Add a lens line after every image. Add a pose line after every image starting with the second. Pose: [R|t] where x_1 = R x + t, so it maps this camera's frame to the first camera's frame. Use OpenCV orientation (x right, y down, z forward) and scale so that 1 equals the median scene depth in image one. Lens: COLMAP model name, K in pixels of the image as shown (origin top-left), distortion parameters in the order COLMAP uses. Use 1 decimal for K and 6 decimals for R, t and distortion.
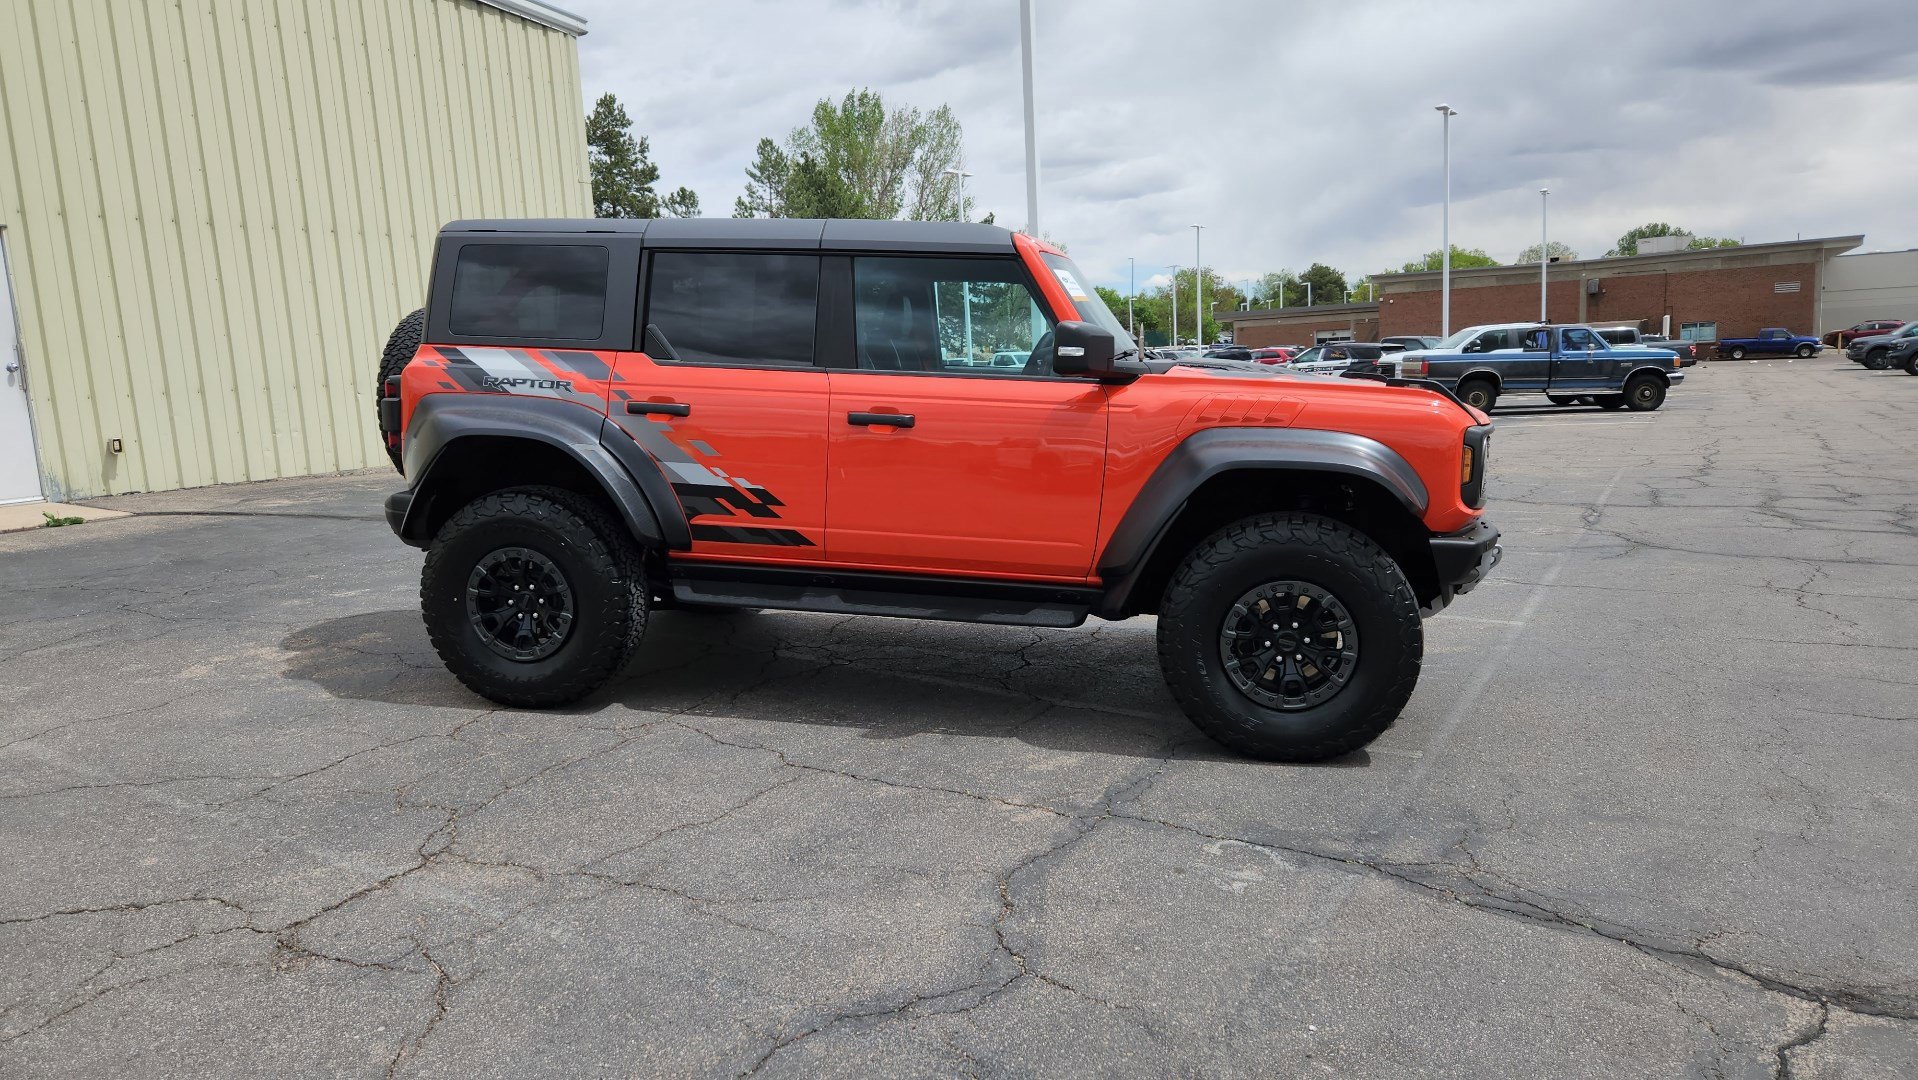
lens RADIAL K [[1284.6, 0, 925.3], [0, 1284.6, 546.3], [0, 0, 1]] dist [0.064699, -0.051234]
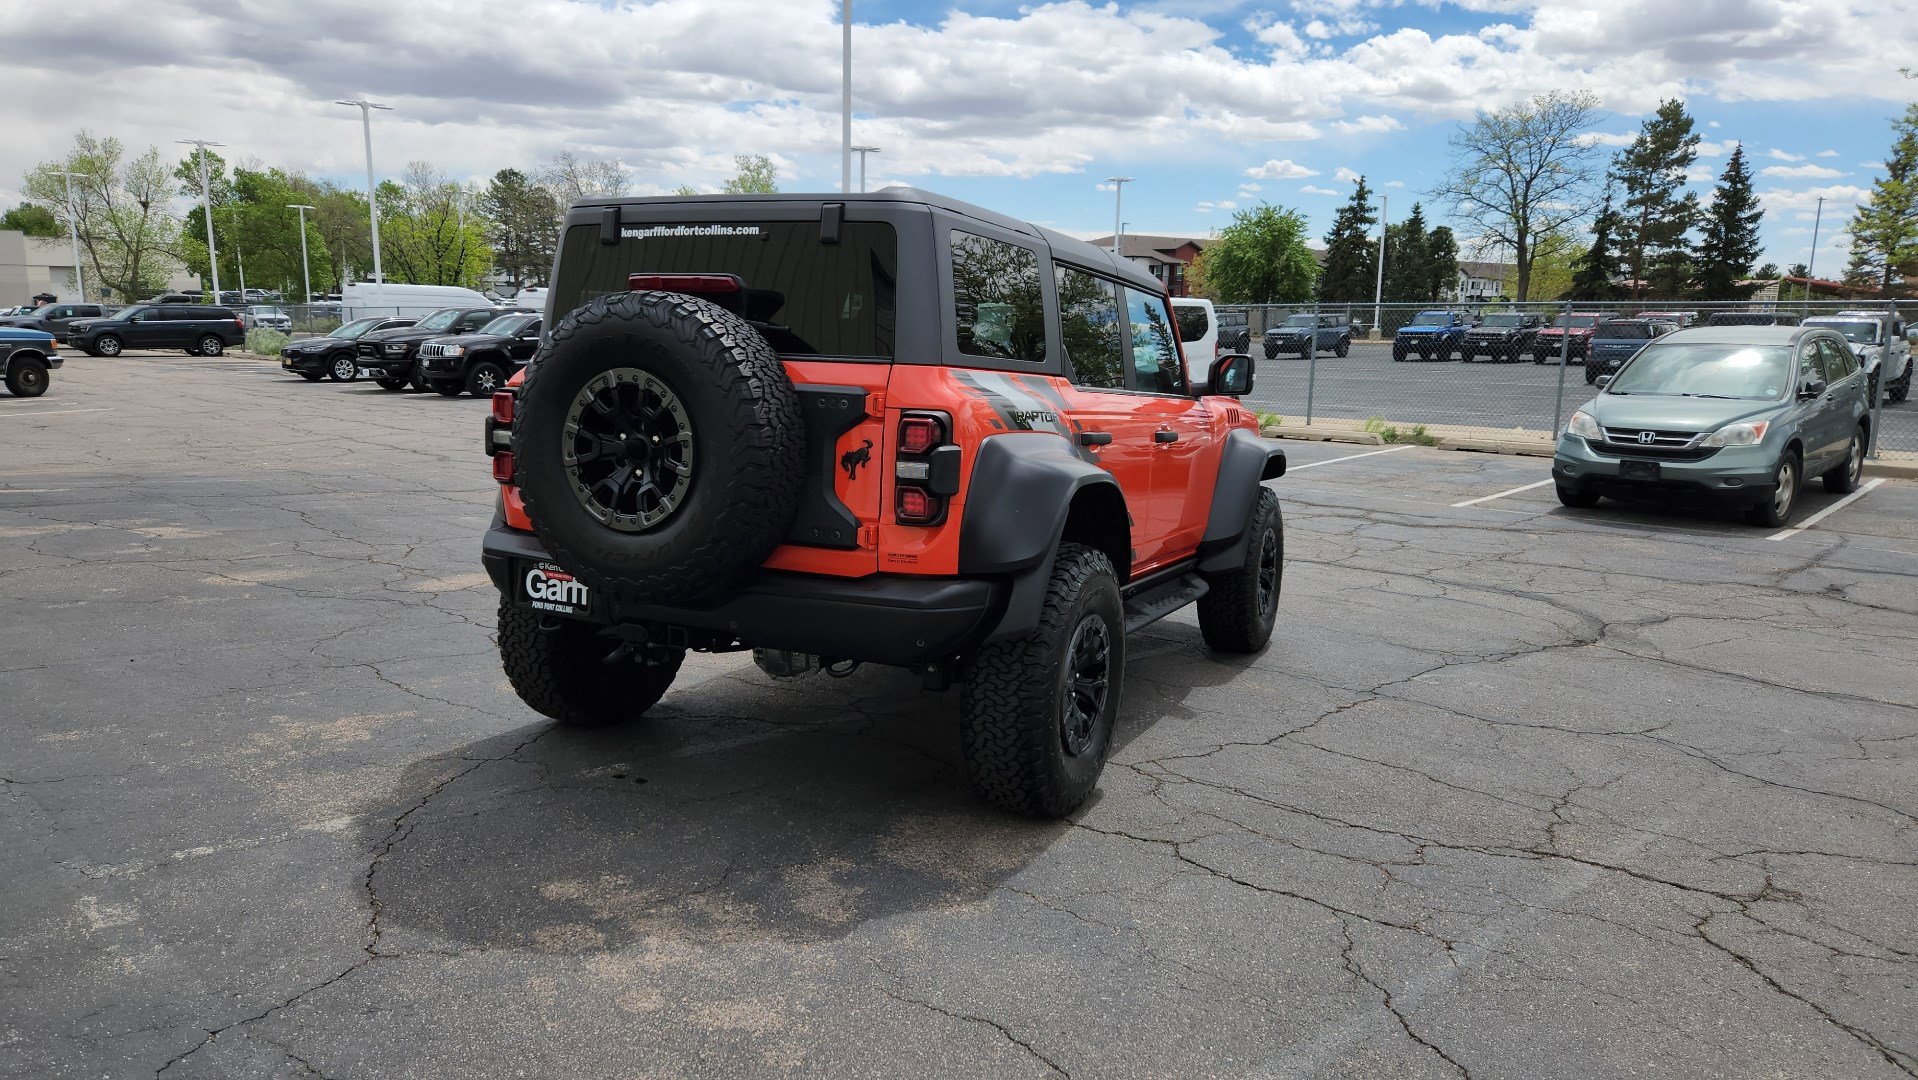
lens RADIAL K [[1284.8, 0, 926.8], [0, 1284.8, 548.0], [0, 0, 1]] dist [0.070160, -0.058578]
pose [[0.236889, -0.134062, 0.962243, -1.112765], [0.114645, 0.987371, 0.109339, -0.141877], [-0.964749, 0.084415, 0.249267, 0.881811]]
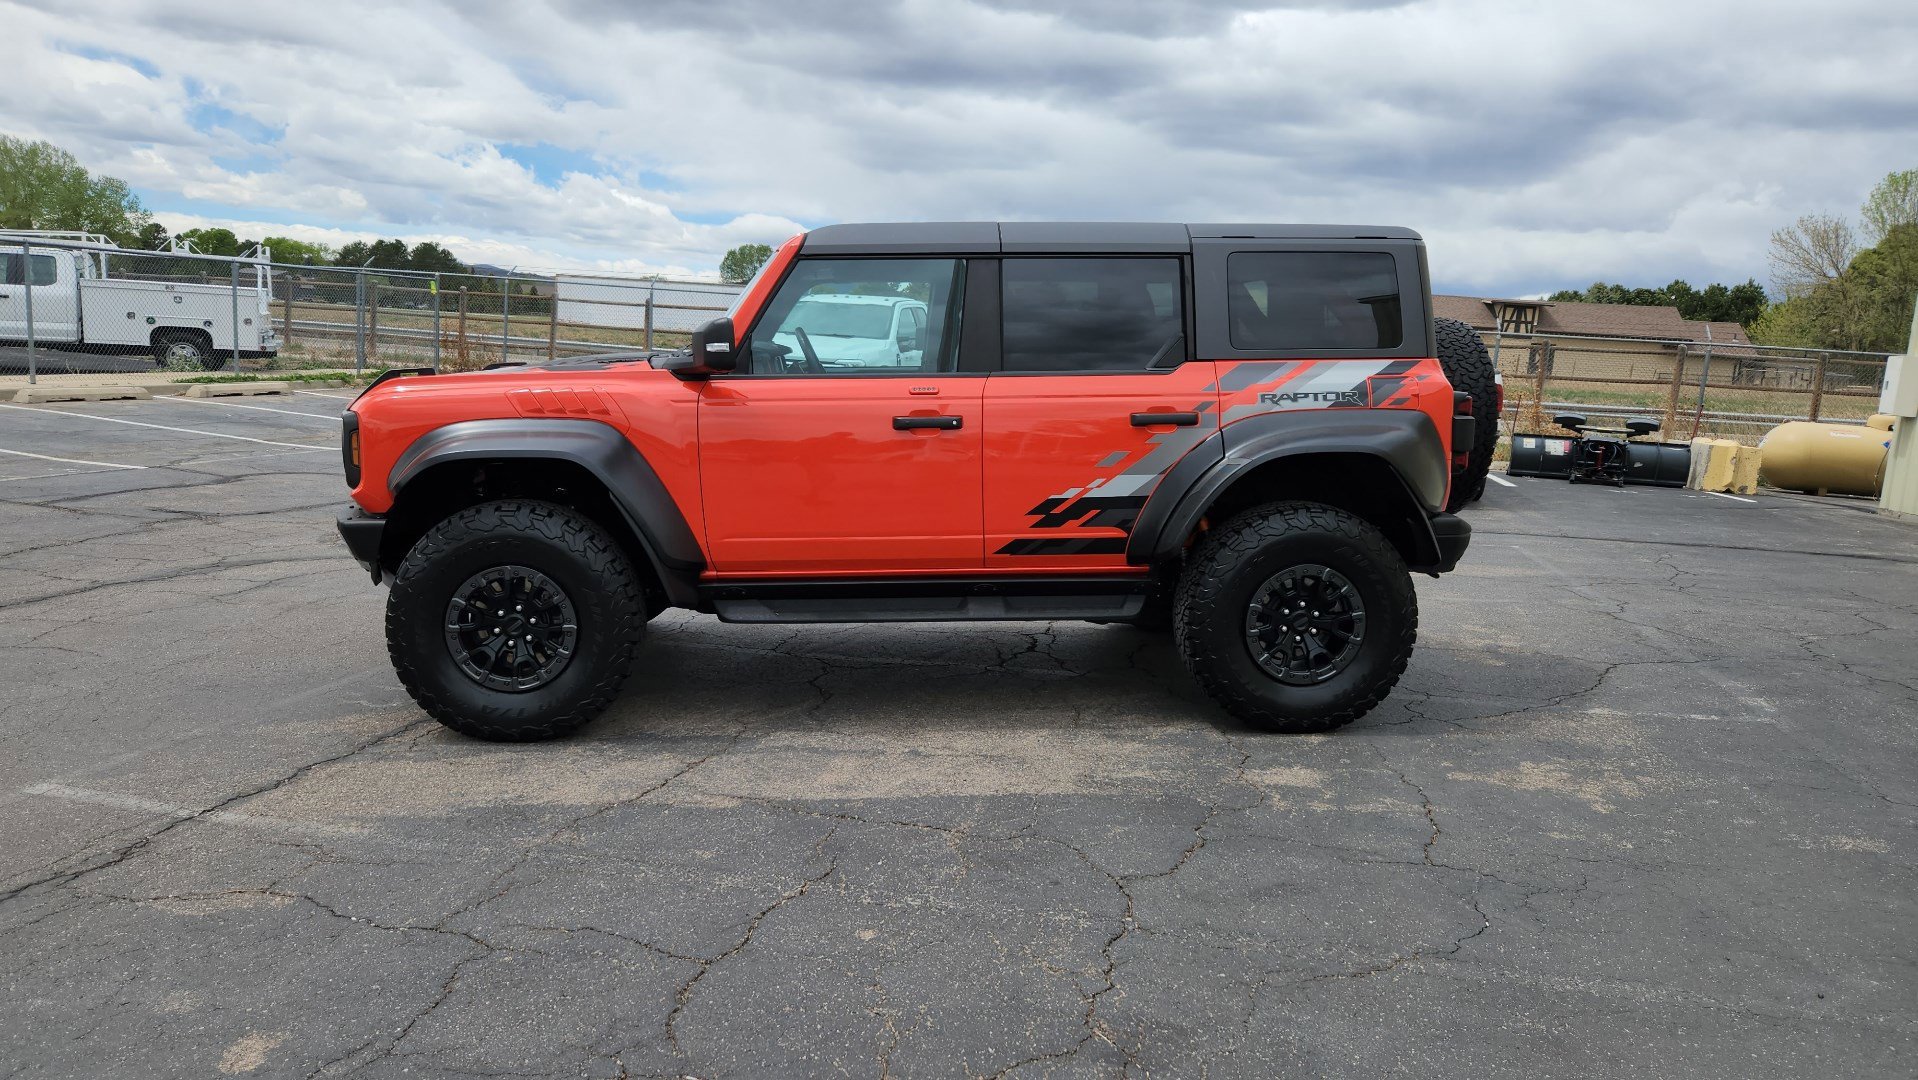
lens RADIAL K [[1284.4, 0, 927.8], [0, 1284.4, 547.3], [0, 0, 1]] dist [0.067974, -0.053503]
pose [[-0.958018, 0.020920, -0.285943, 0.309212], [-0.067371, 0.952983, 0.295440, -0.335484], [0.278680, 0.302301, -0.911565, 2.164014]]
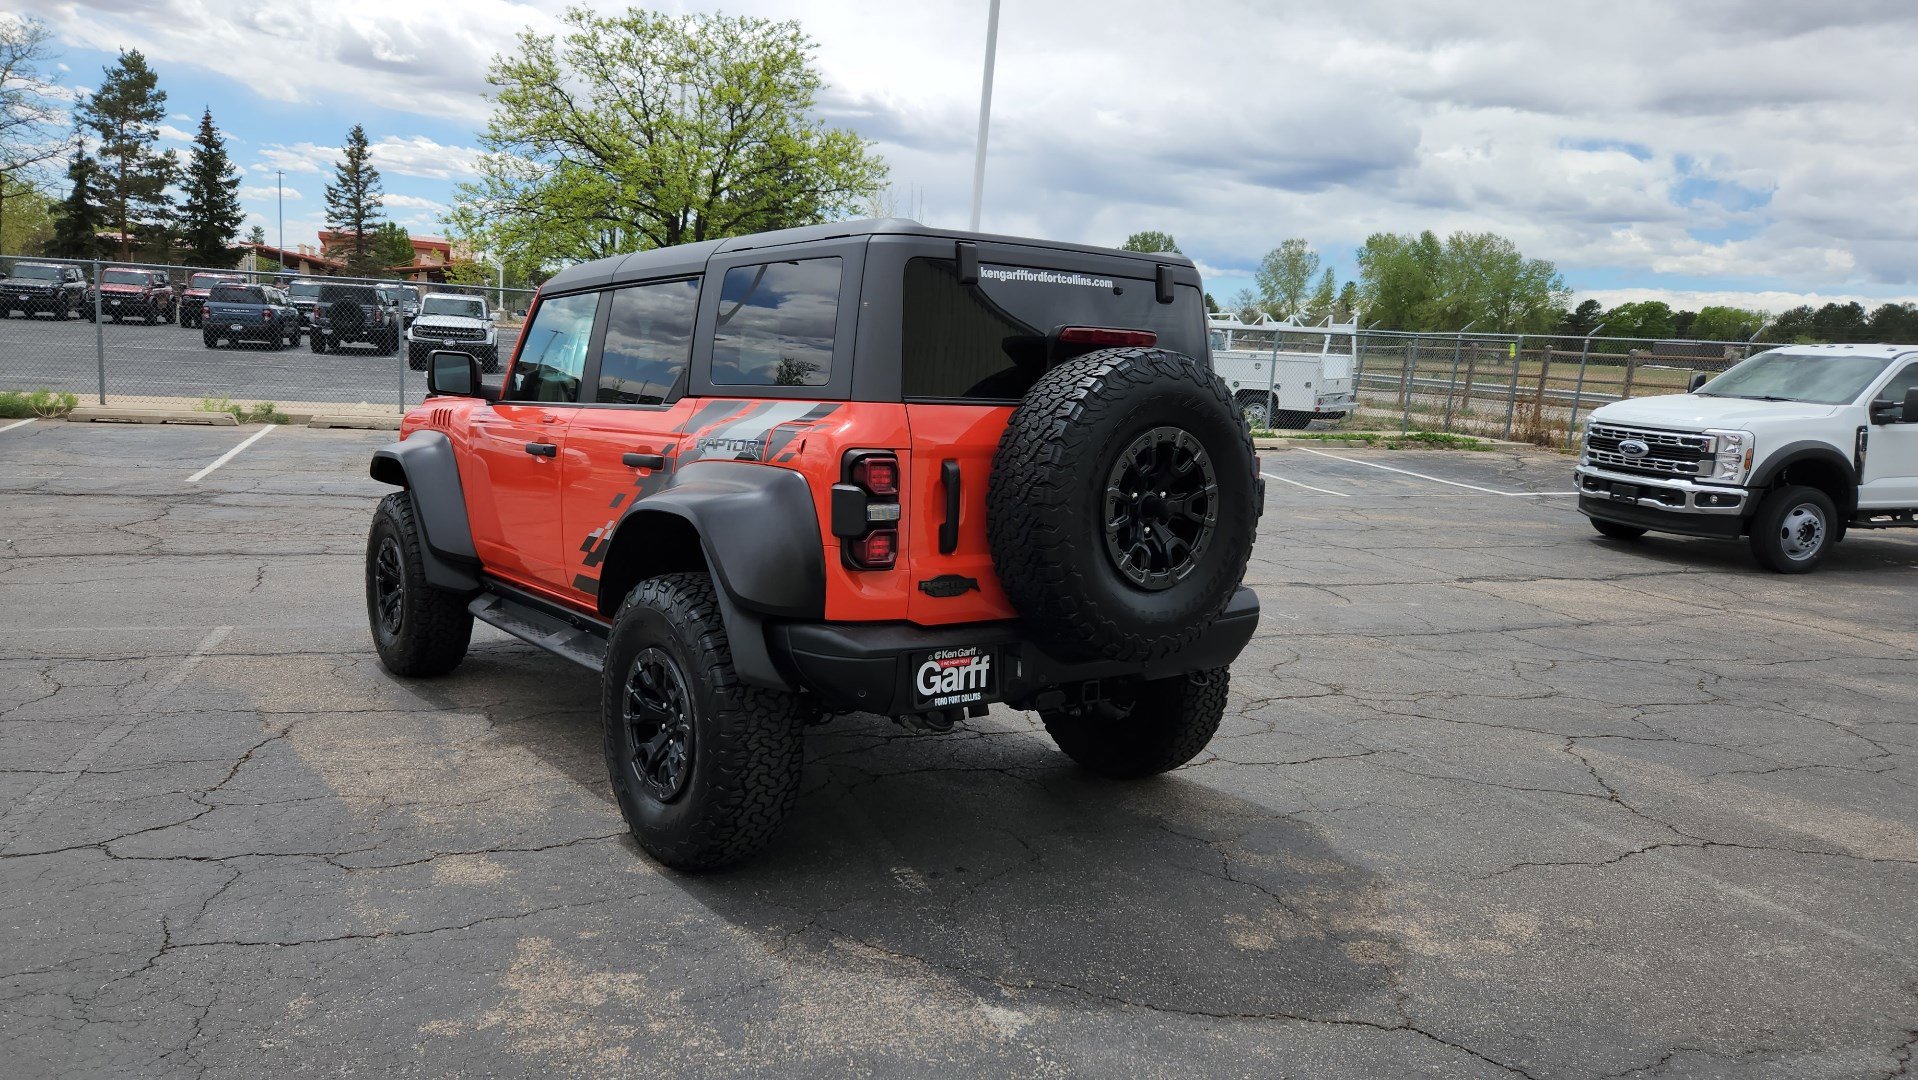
lens RADIAL K [[1284.8, 0, 927.0], [0, 1284.8, 540.8], [0, 0, 1]] dist [0.070160, -0.058578]
pose [[-0.753218, -0.116451, 0.647381, -0.824851], [0.059428, 0.968131, 0.243291, -0.299048], [-0.655081, 0.221723, -0.722293, 1.812778]]
